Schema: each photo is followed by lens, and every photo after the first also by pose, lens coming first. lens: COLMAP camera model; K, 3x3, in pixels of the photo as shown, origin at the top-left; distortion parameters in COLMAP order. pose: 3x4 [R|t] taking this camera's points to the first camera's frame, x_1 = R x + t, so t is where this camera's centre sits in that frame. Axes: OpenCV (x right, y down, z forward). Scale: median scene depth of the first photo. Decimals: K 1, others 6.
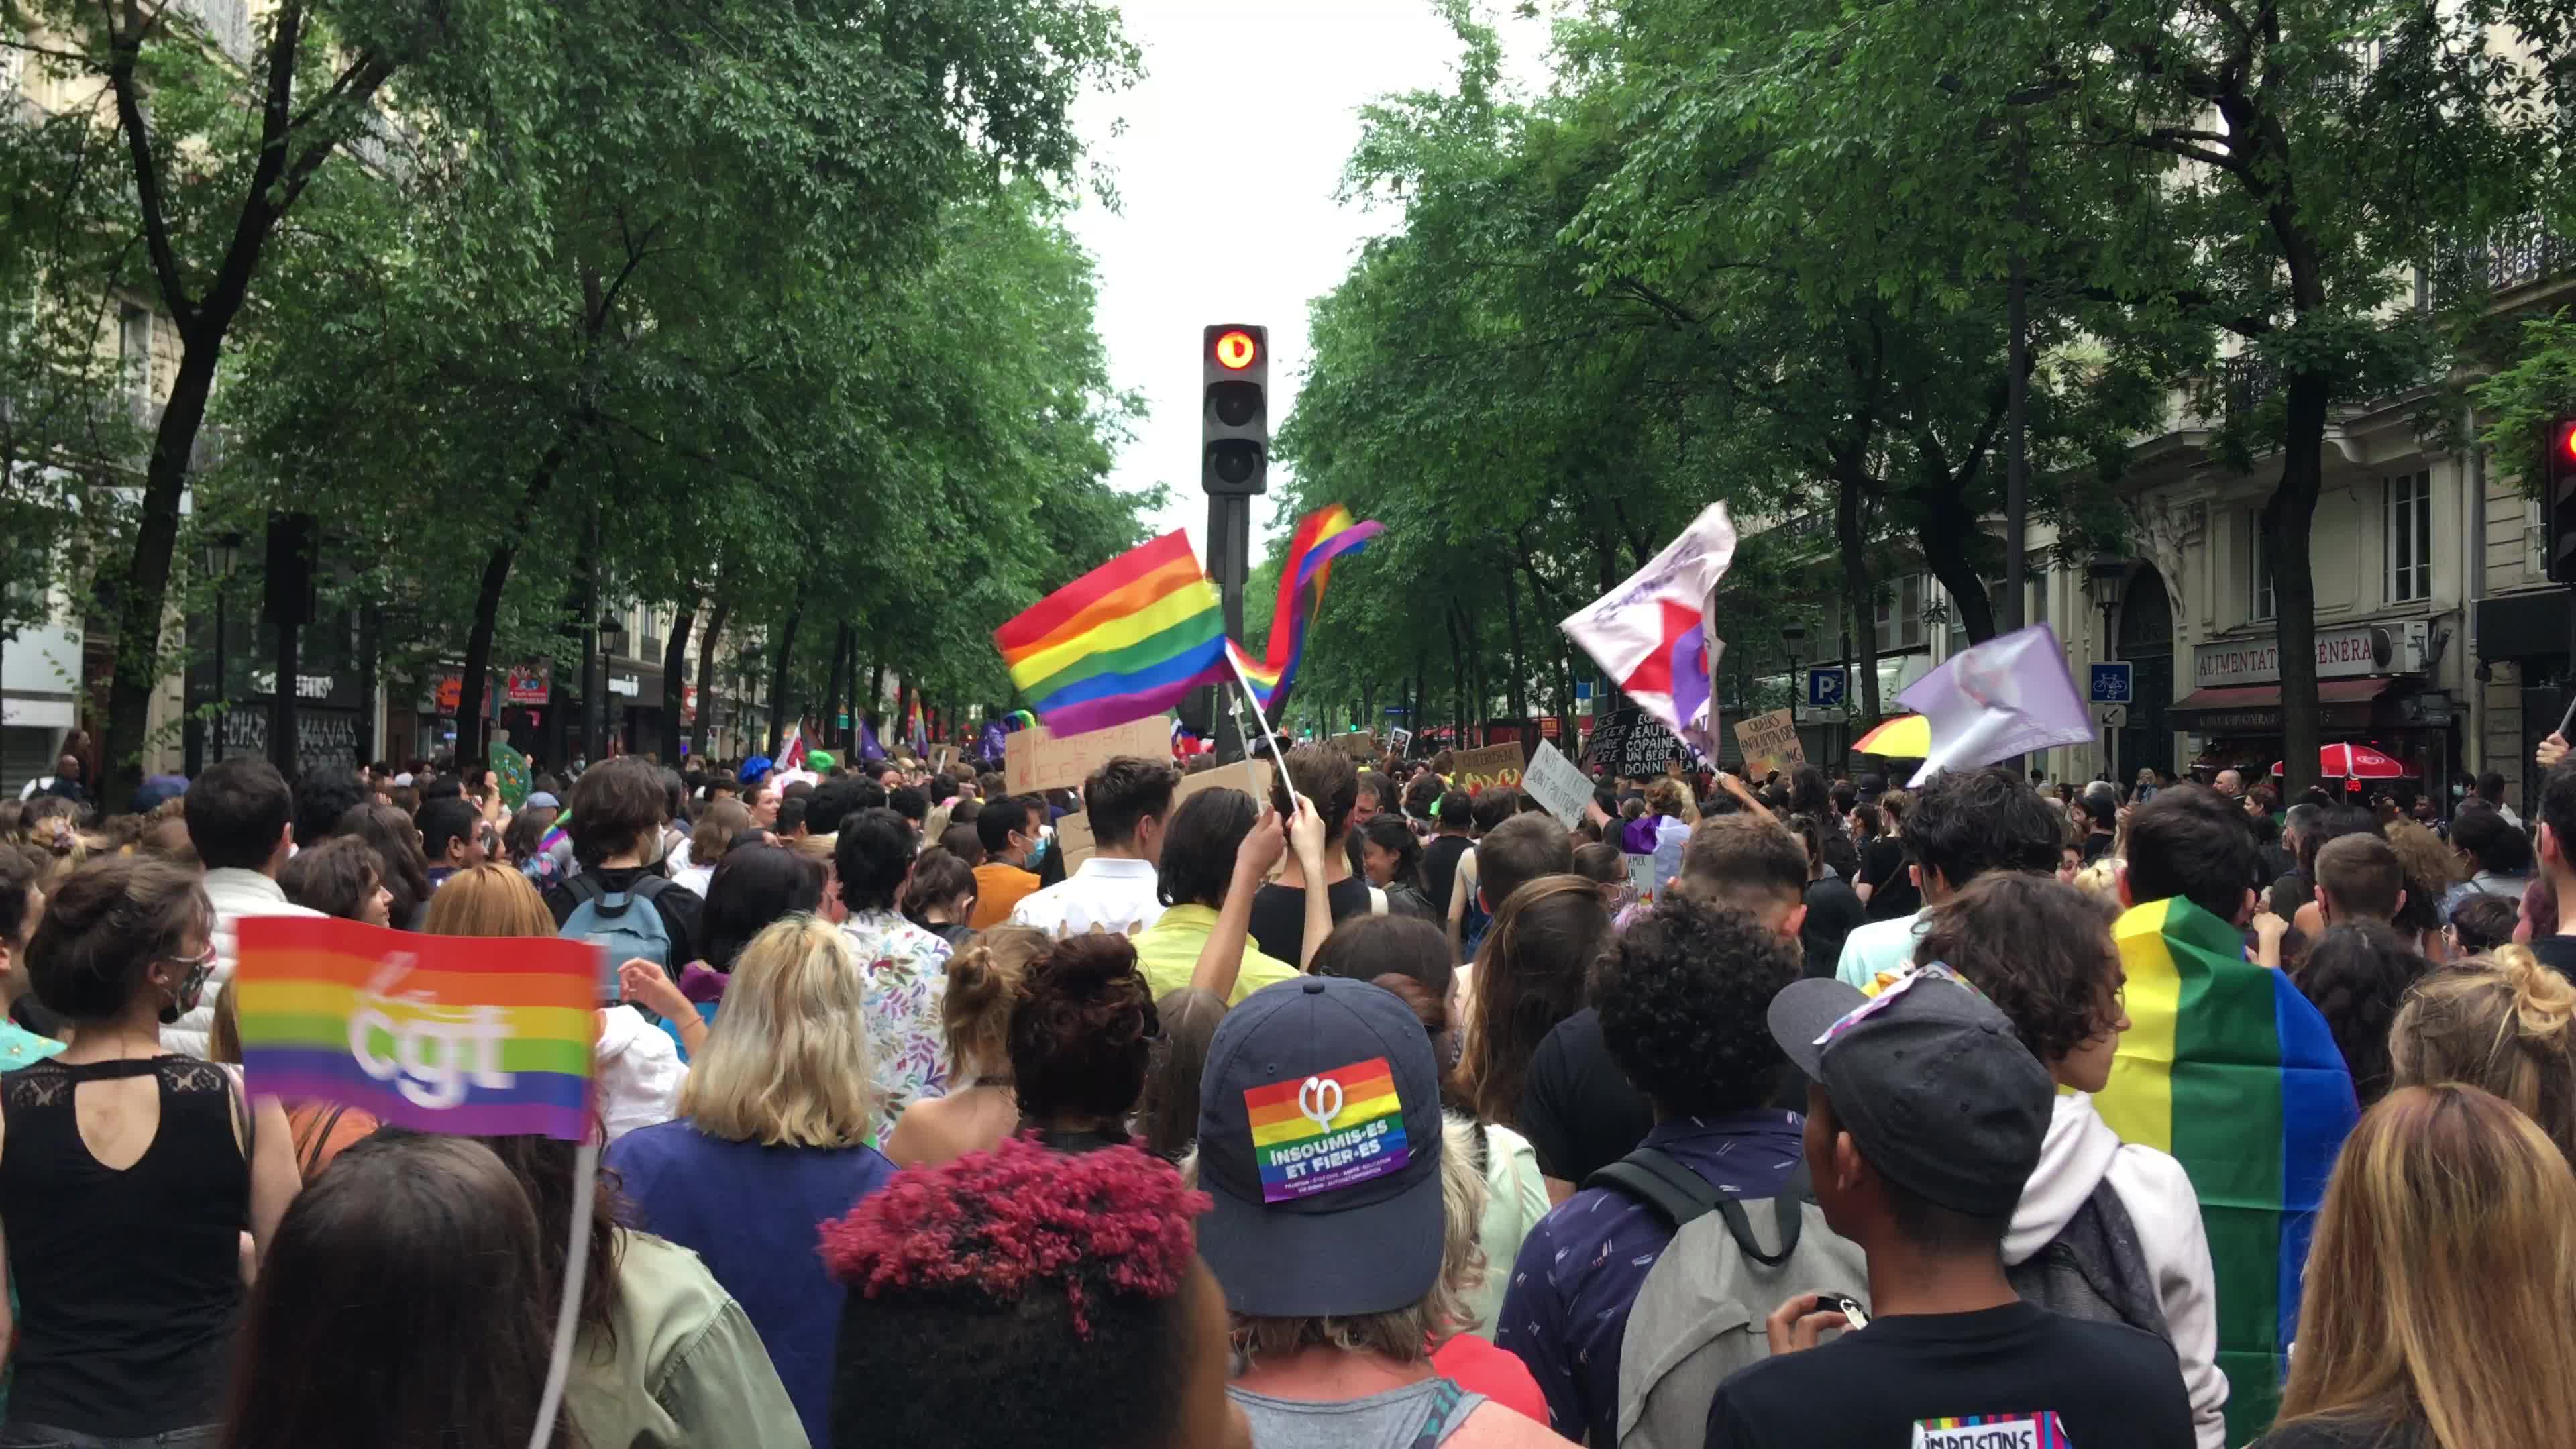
lens RADIAL K [[2265.0, 0, 1282.2], [0, 2265.0, 684.9], [0, 0, 1]] dist [0.057761, -0.096410]
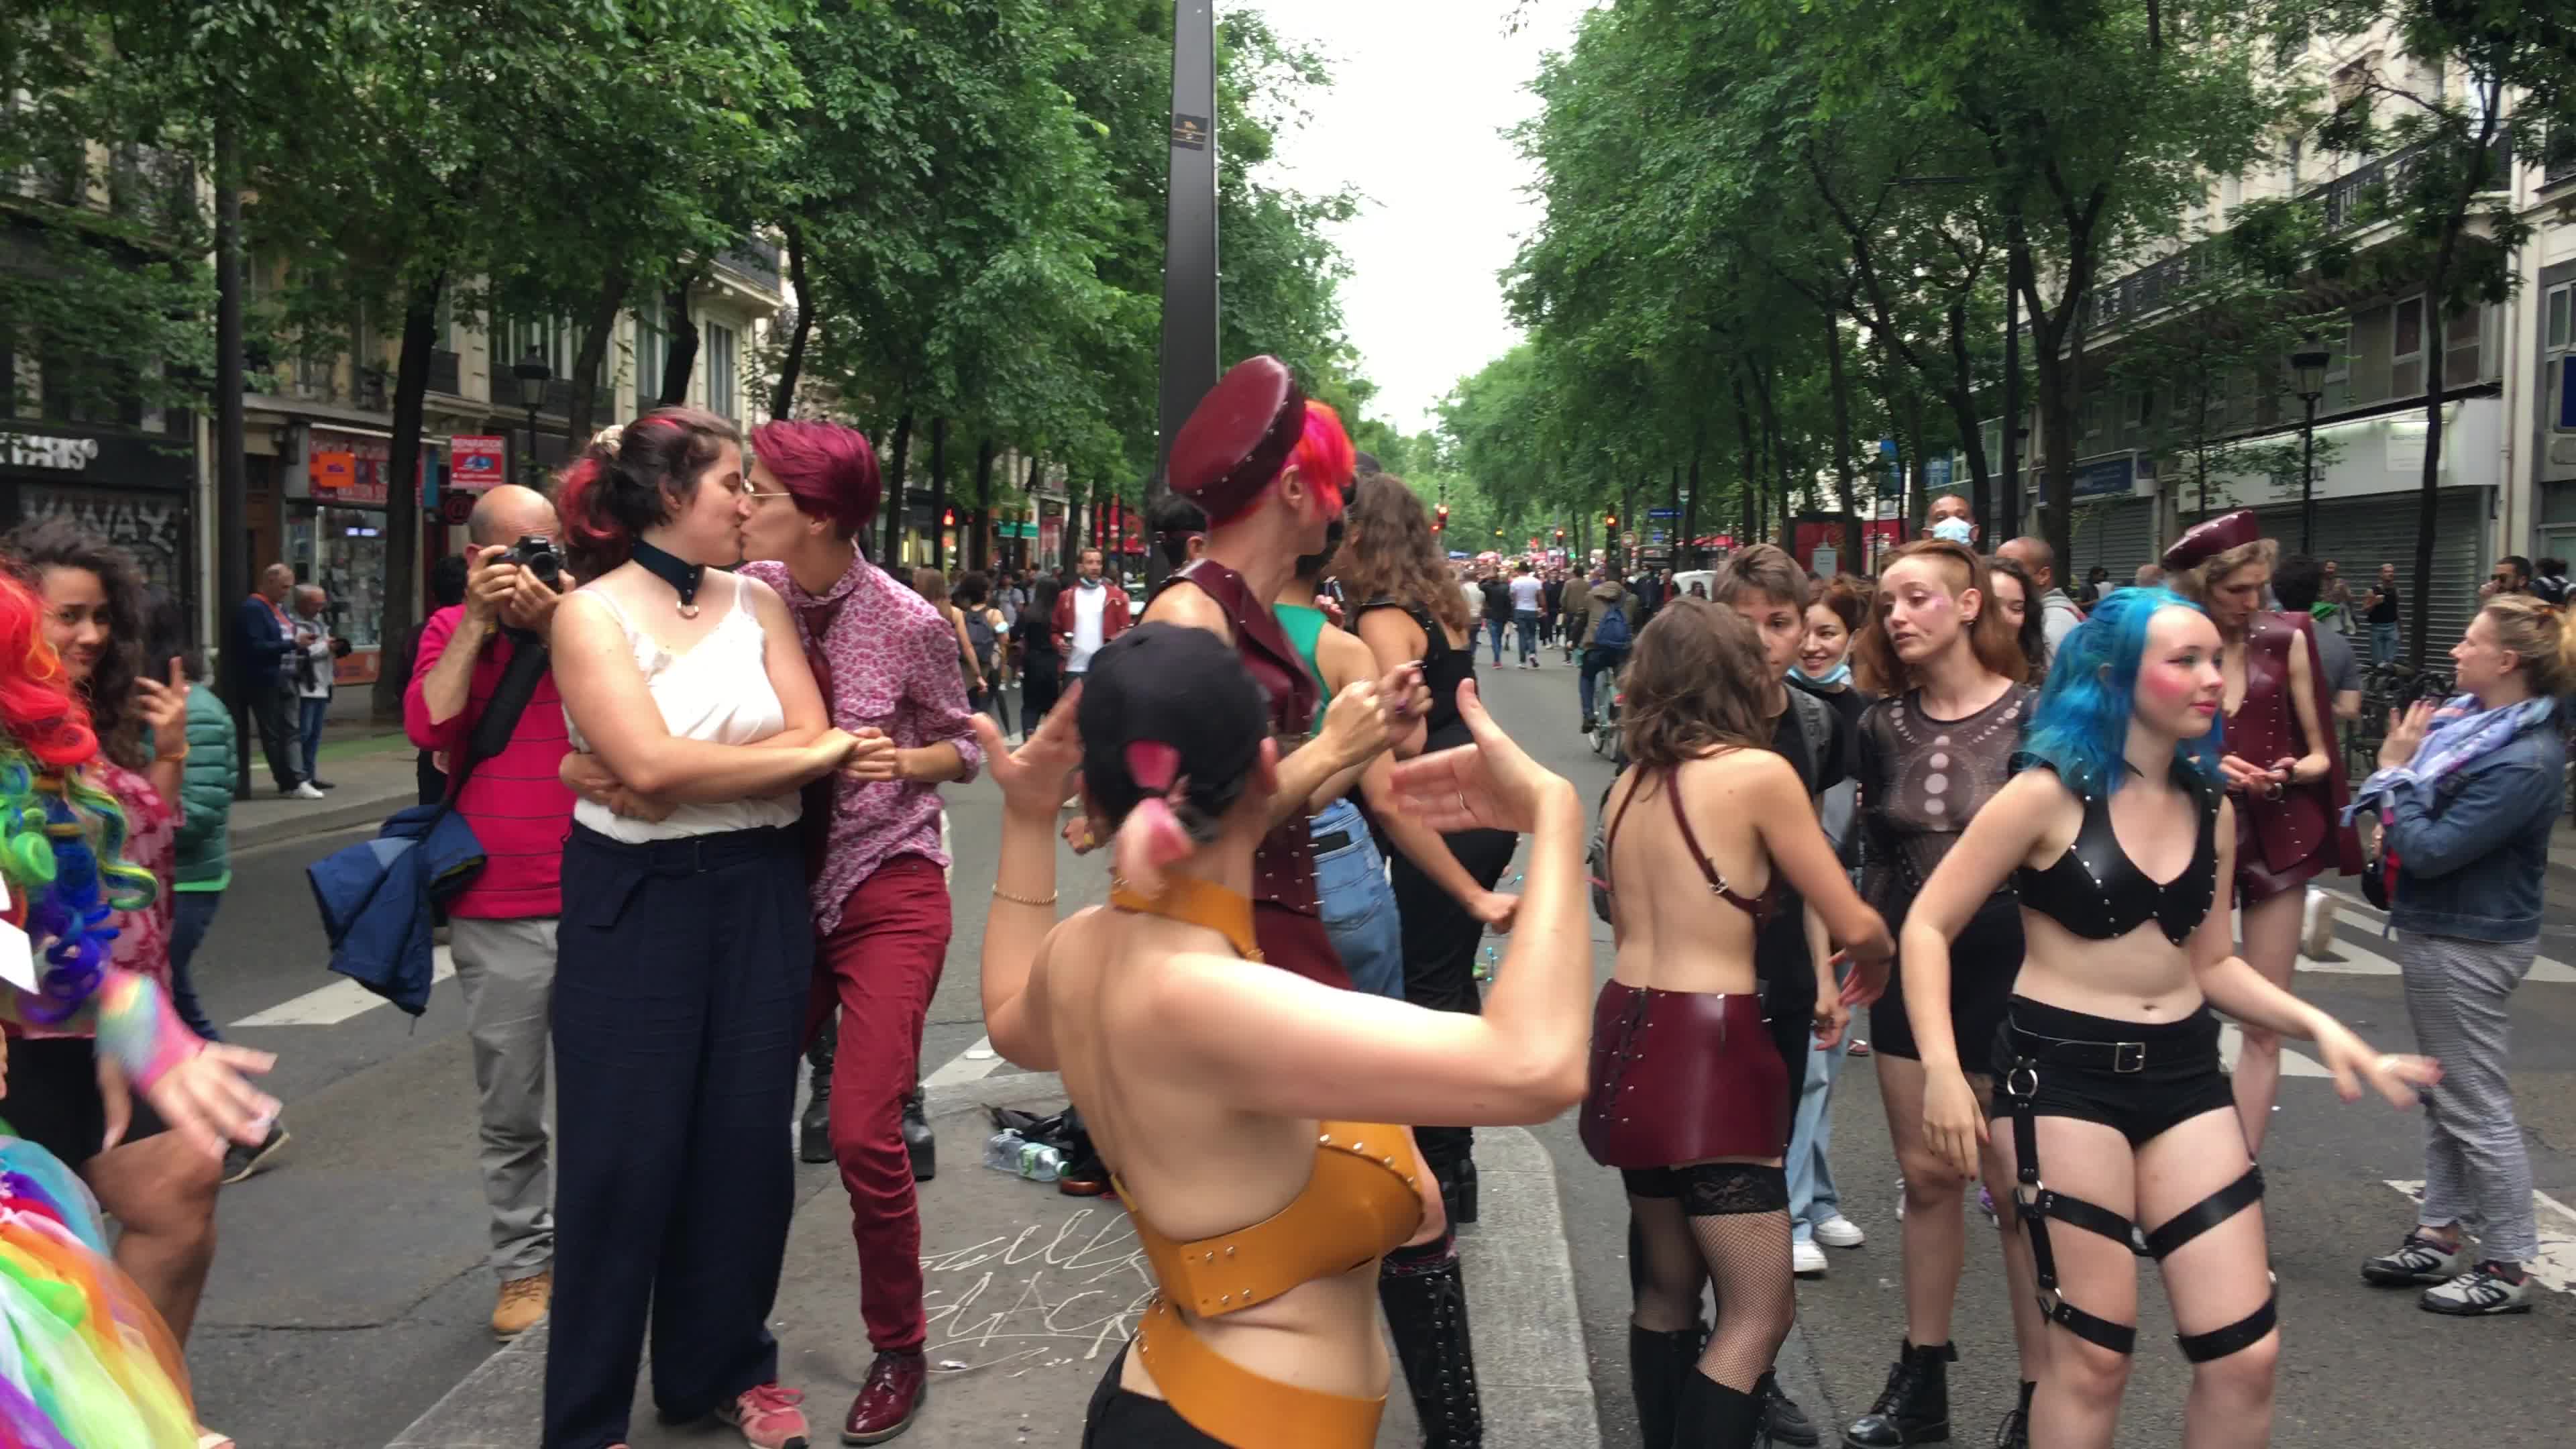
lens RADIAL K [[2365.4, 0, 1248.0], [0, 2365.4, 587.8], [0, 0, 1]] dist [0.068107, 0.000405]
pose [[0.992783, -0.004429, -0.119845, 0.007874], [0.008913, 0.999279, 0.036905, 0.019980], [0.119595, -0.037707, 0.992106, 0.388384]]
